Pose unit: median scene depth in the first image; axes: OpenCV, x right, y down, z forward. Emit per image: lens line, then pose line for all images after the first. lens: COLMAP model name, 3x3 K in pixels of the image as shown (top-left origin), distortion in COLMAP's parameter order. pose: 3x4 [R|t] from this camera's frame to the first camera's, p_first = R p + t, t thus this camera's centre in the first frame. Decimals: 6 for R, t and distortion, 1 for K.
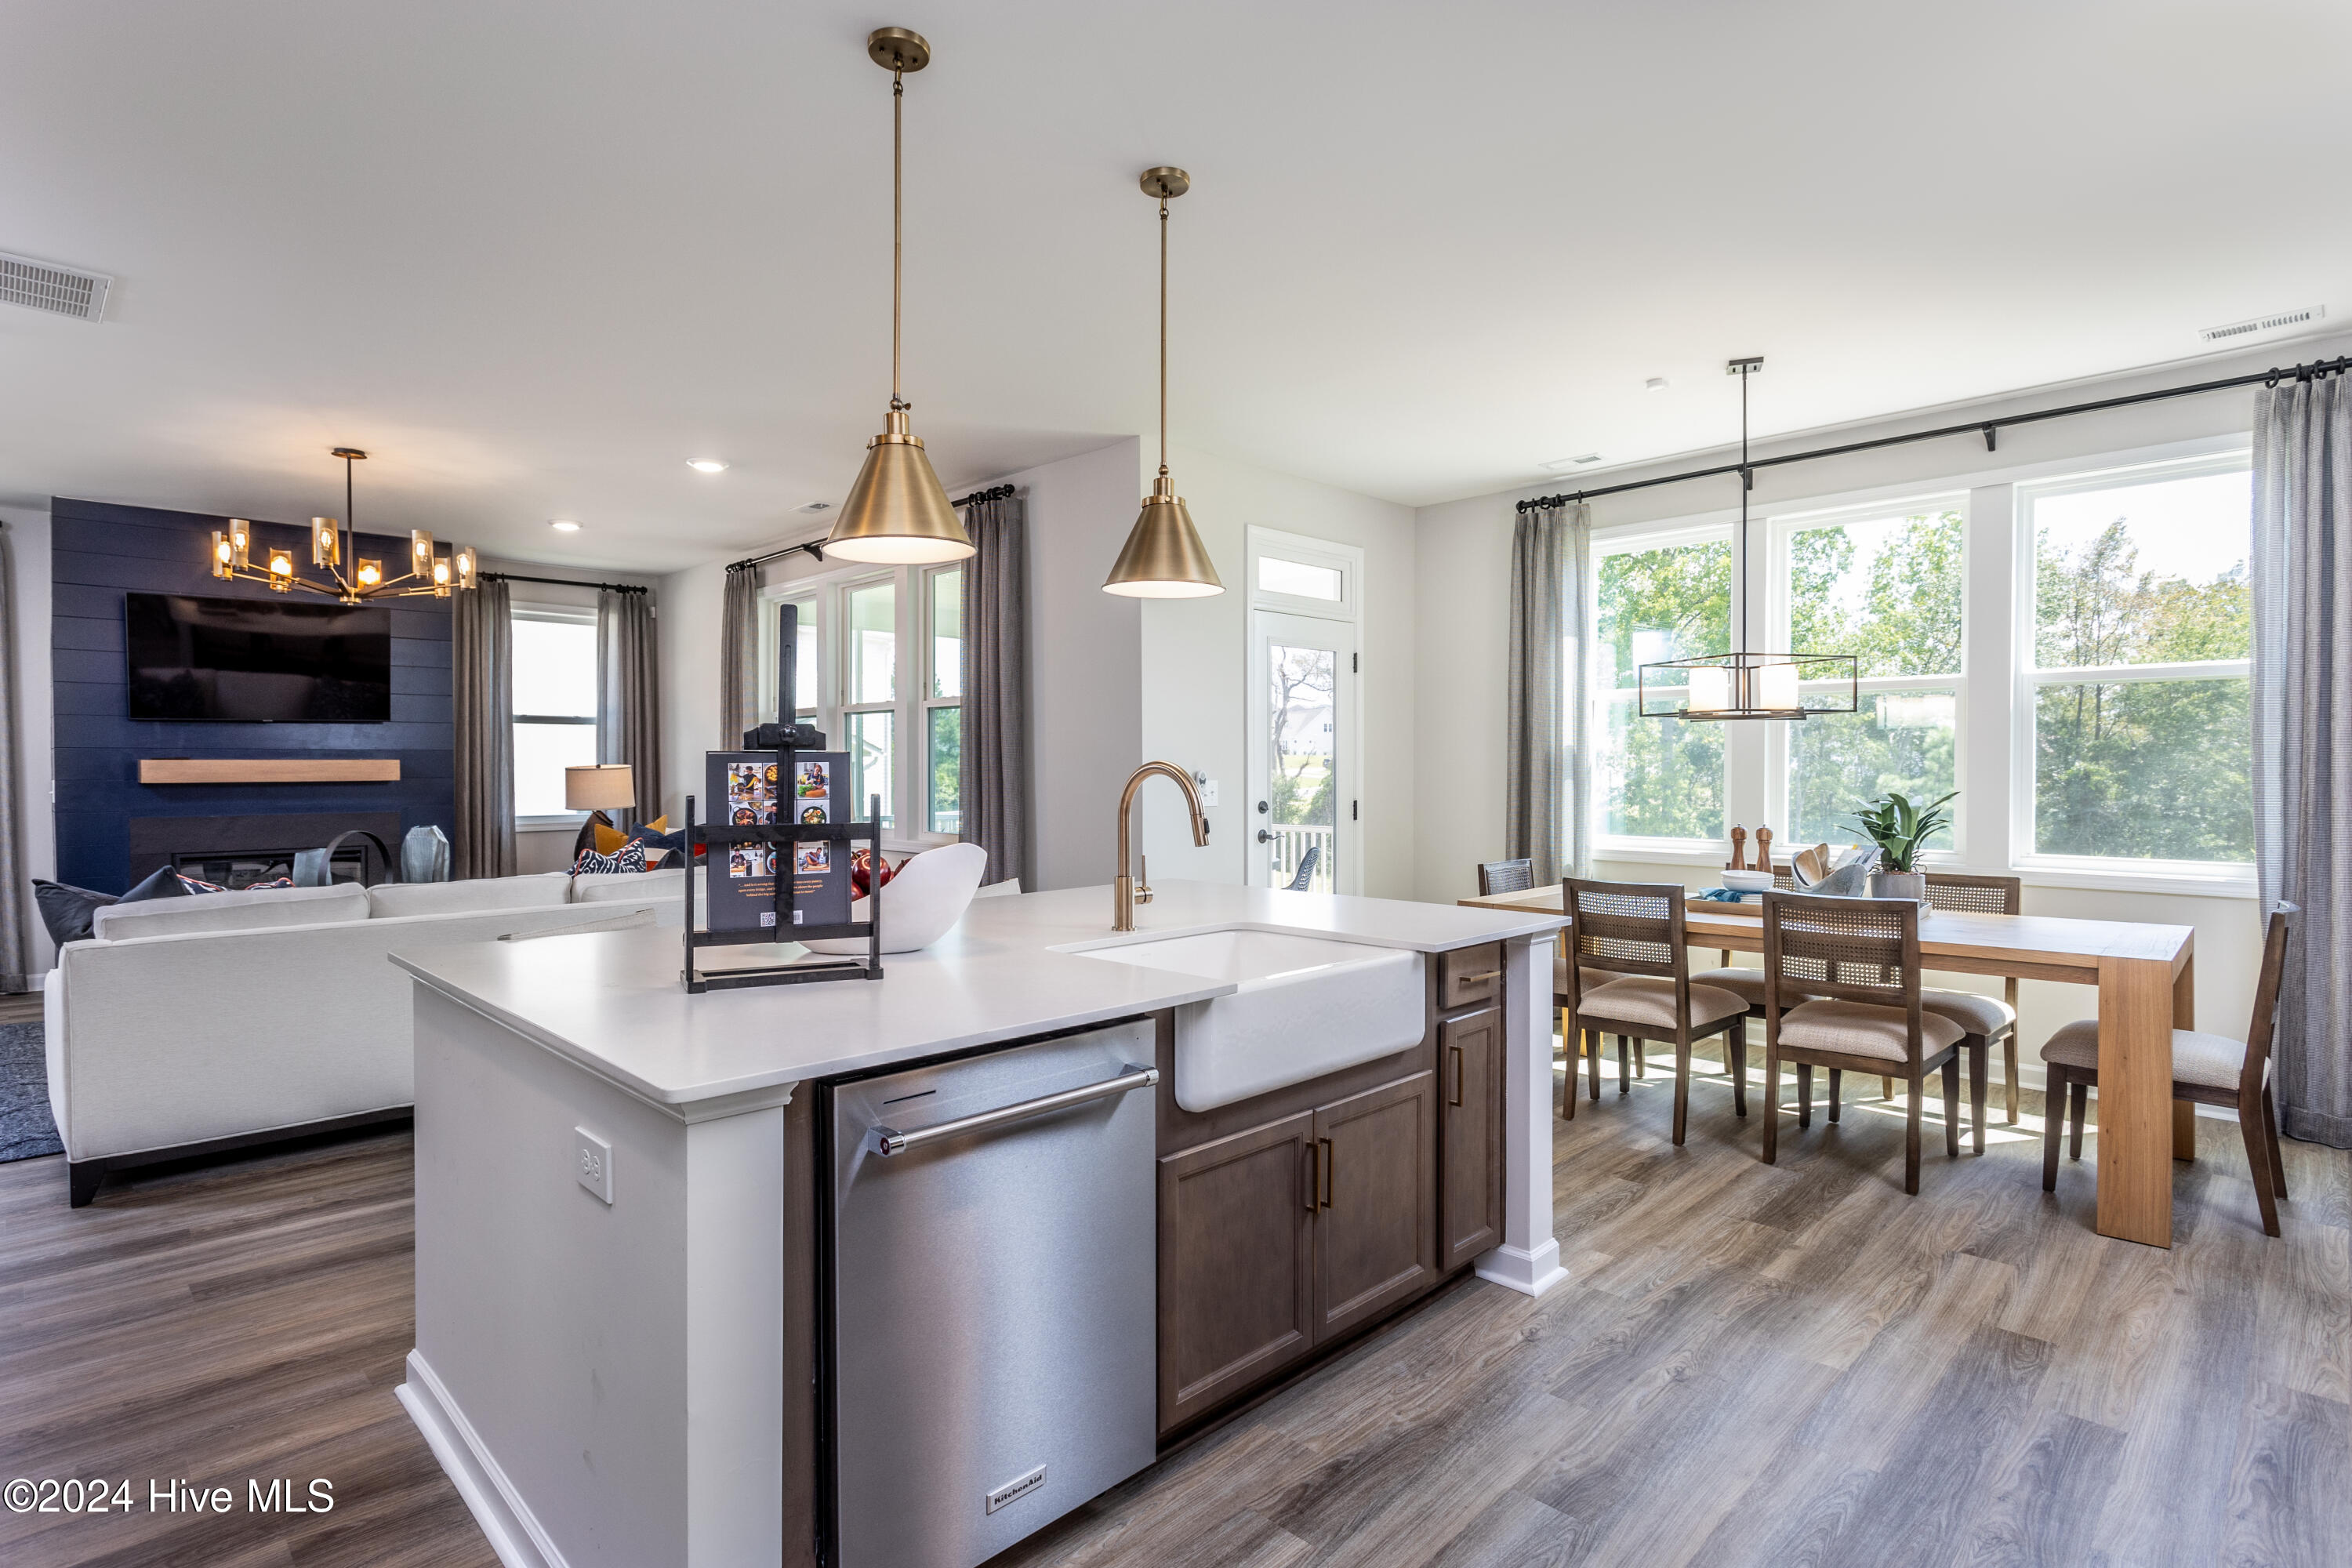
lens RADIAL K [[1160.2, 0, 1162.8], [0, 1160.2, 785.9], [0, 0, 1]] dist [-0.004818, 0.000194]
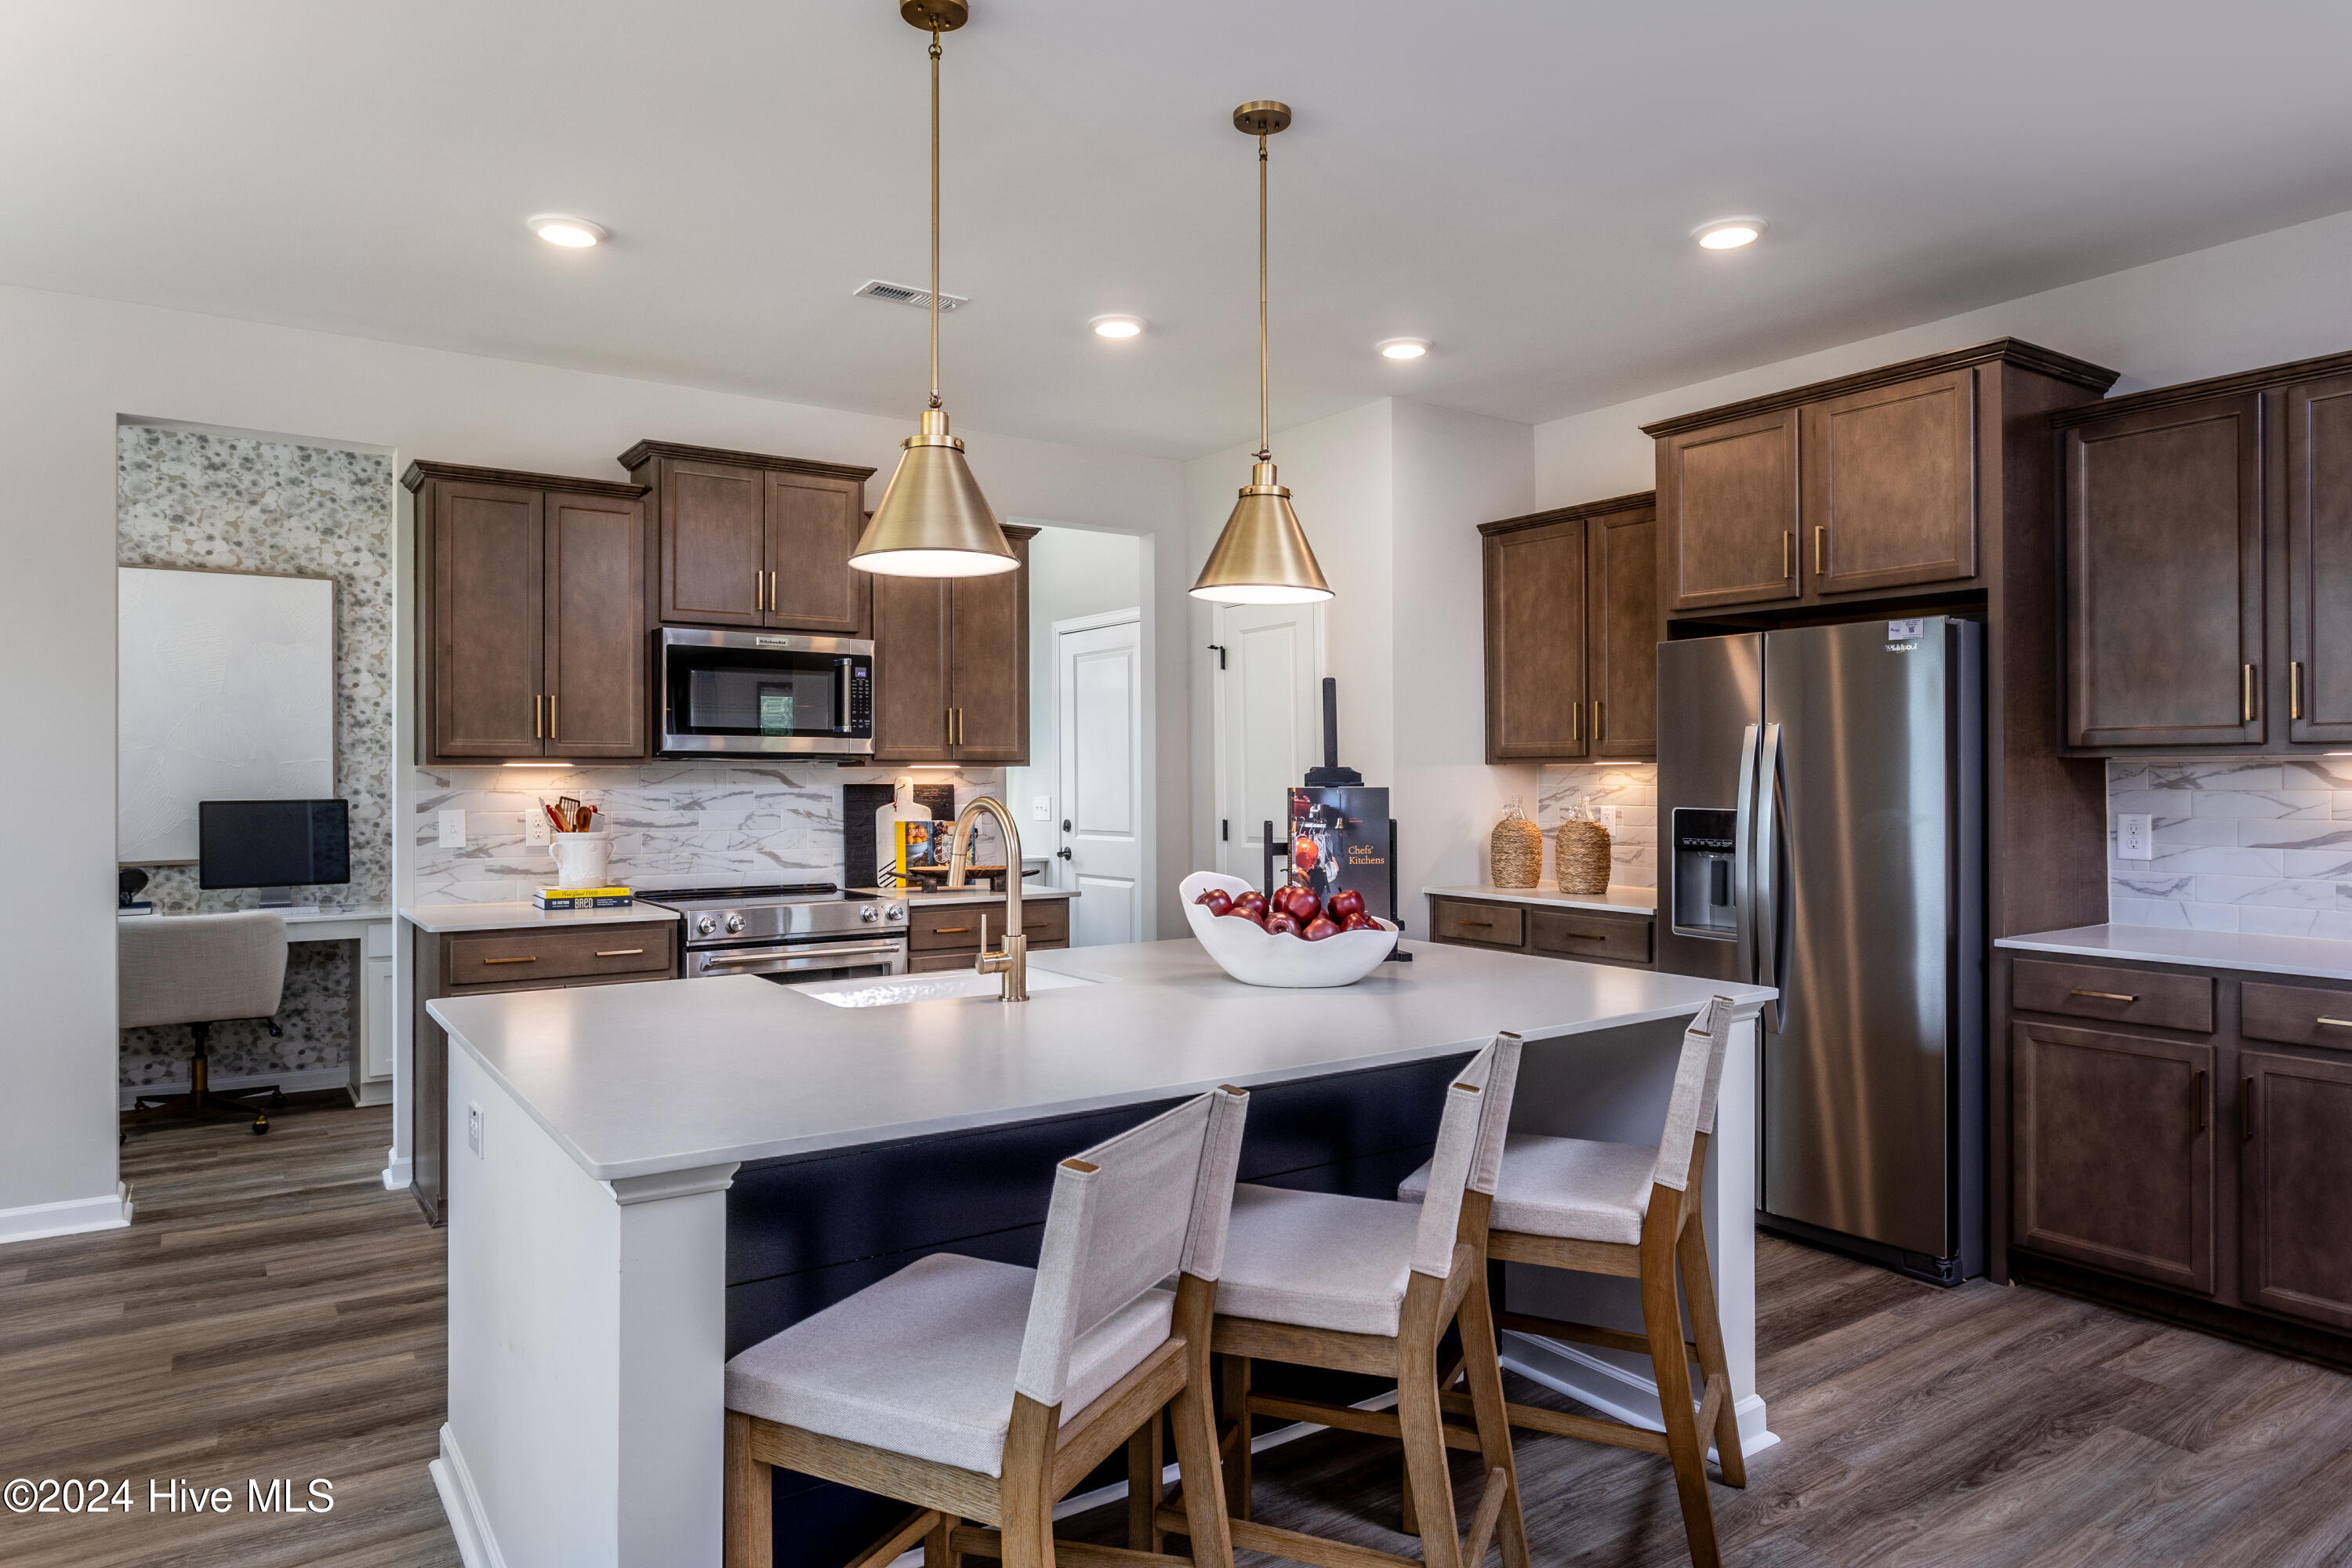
lens RADIAL K [[1434.6, 0, 1158.2], [0, 1434.6, 773.2], [0, 0, 1]] dist [-0.001640, -0.000581]
pose [[-0.982900, 0.001173, 0.184136, -0.162736], [0.003610, 0.999910, 0.012902, -0.026471], [-0.184104, 0.013346, -0.982816, 1.002945]]
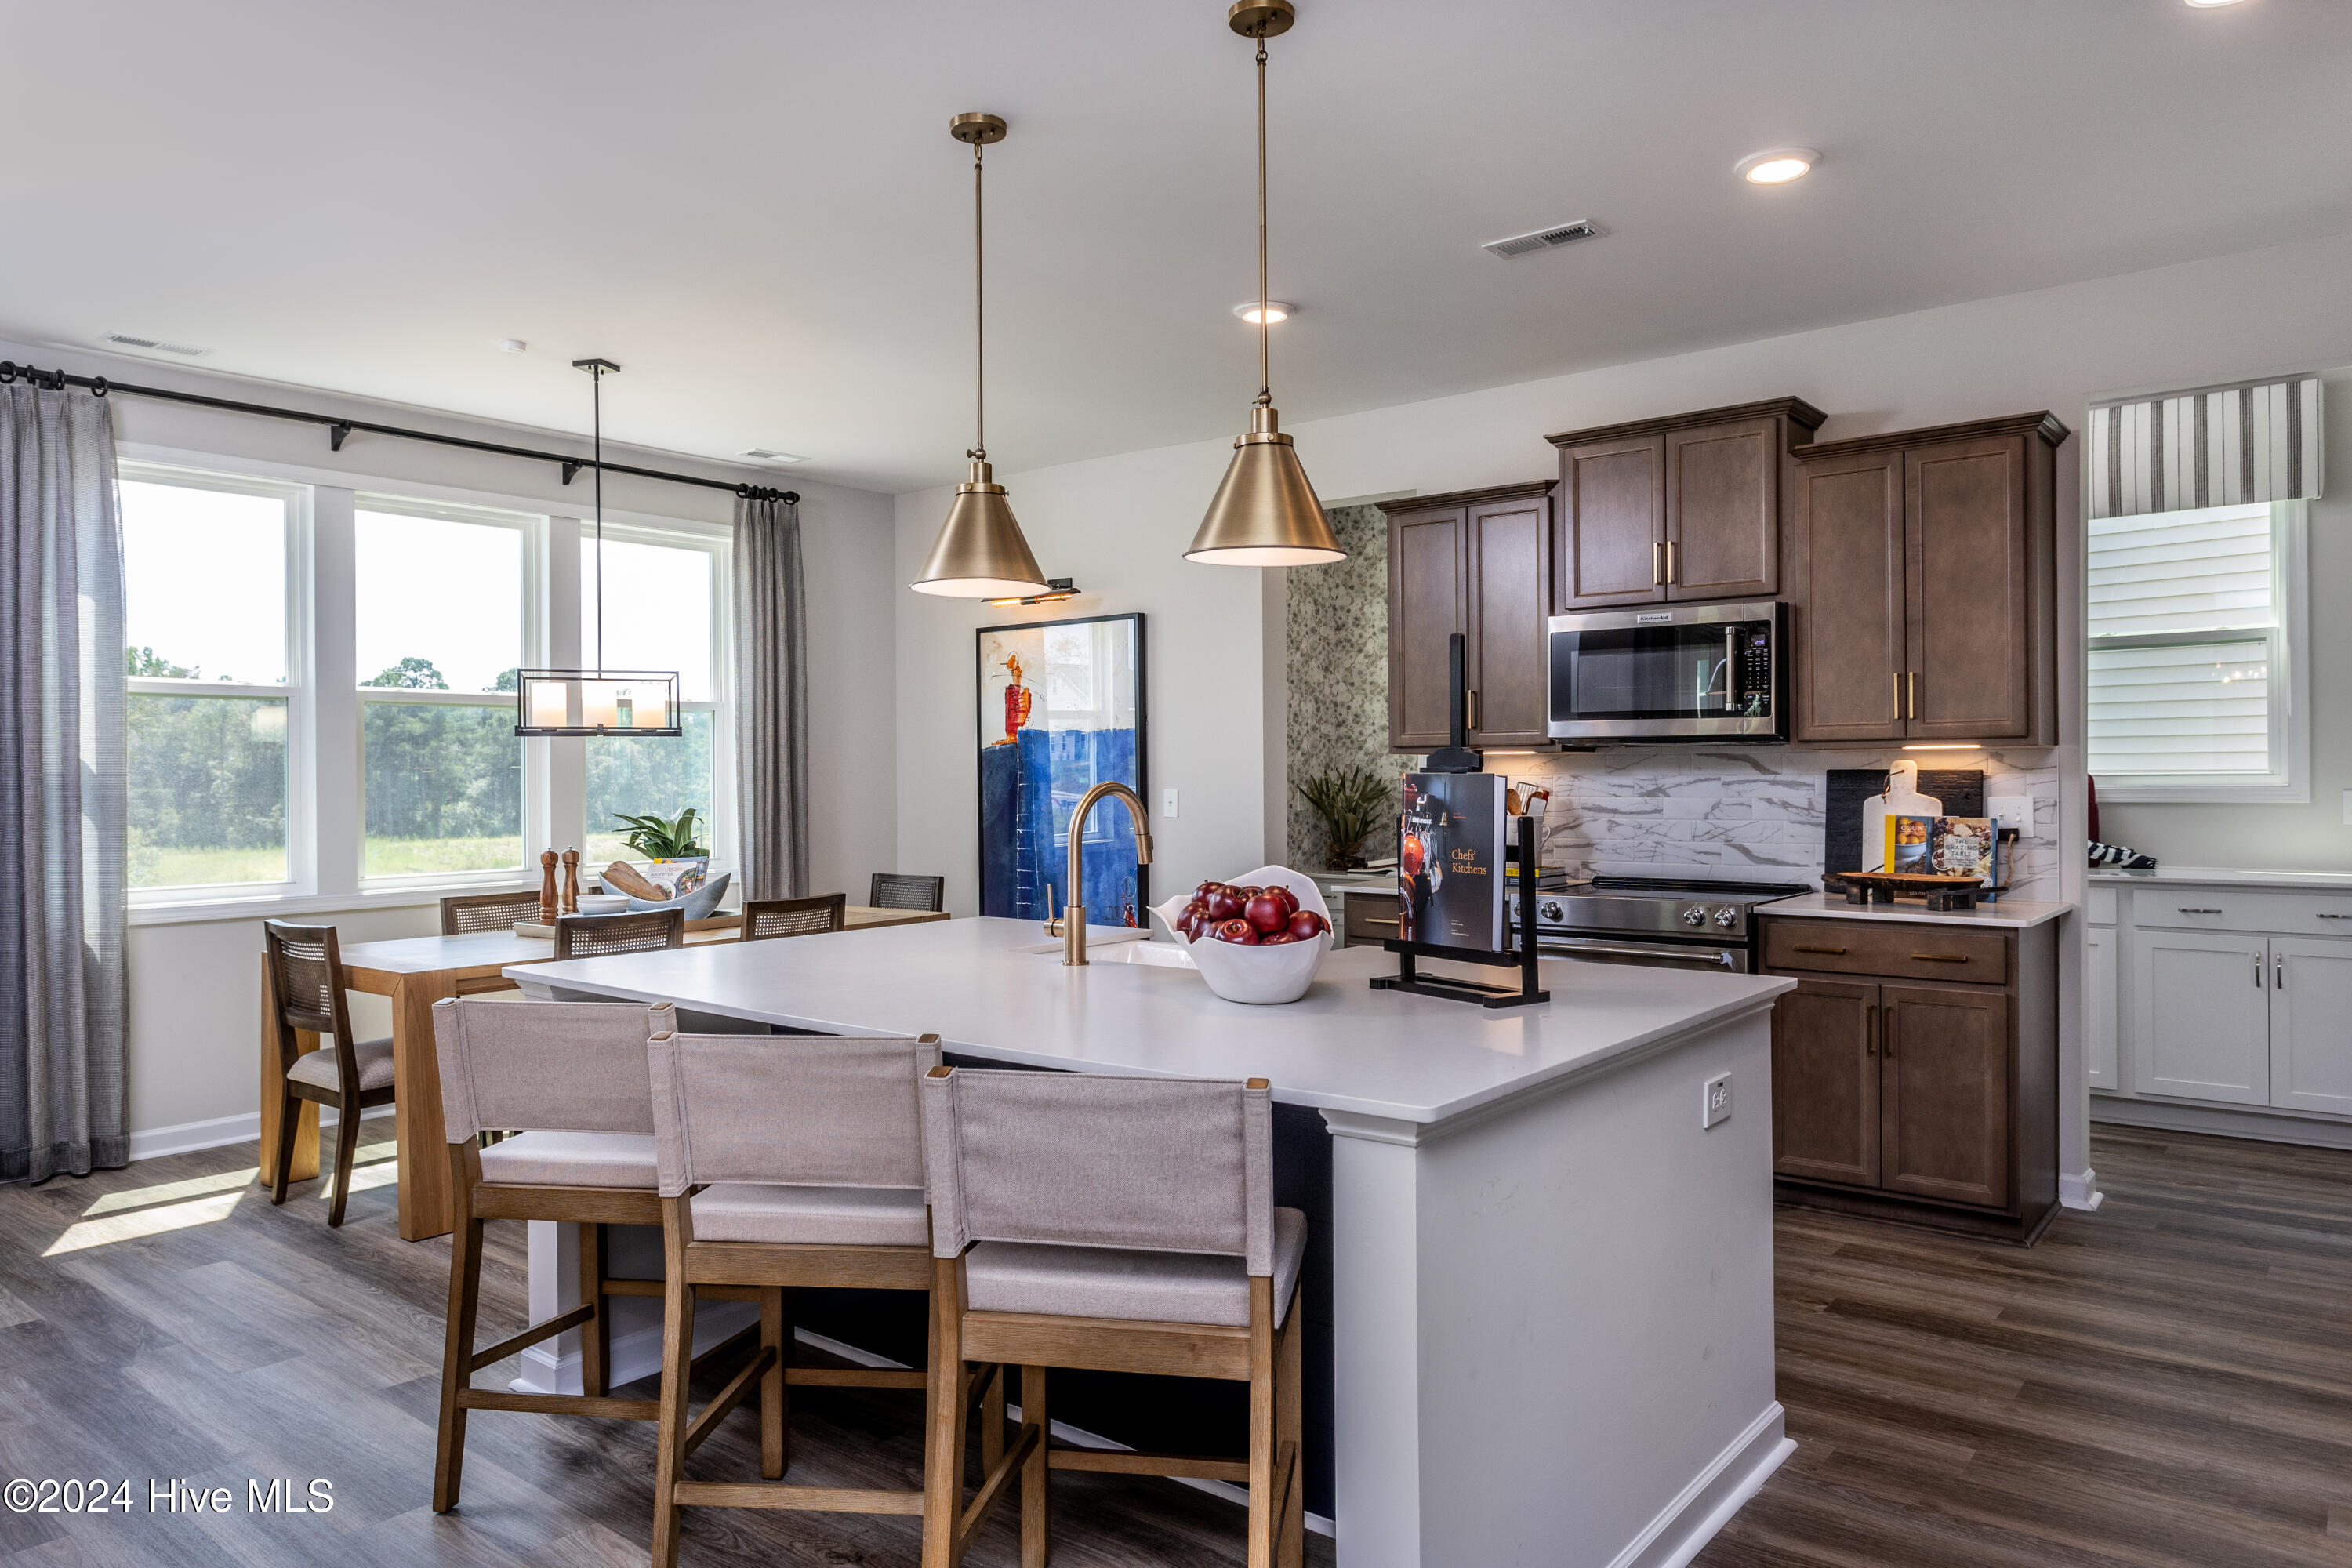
lens RADIAL K [[1512.9, 0, 1171.5], [0, 1512.9, 782.0], [0, 0, 1]] dist [-0.005257, 0.000489]
pose [[-0.102036, -0.005866, 0.994763, -0.624257], [0.023201, 0.999697, 0.008275, -0.015540], [-0.994510, 0.023924, -0.101869, 0.524898]]
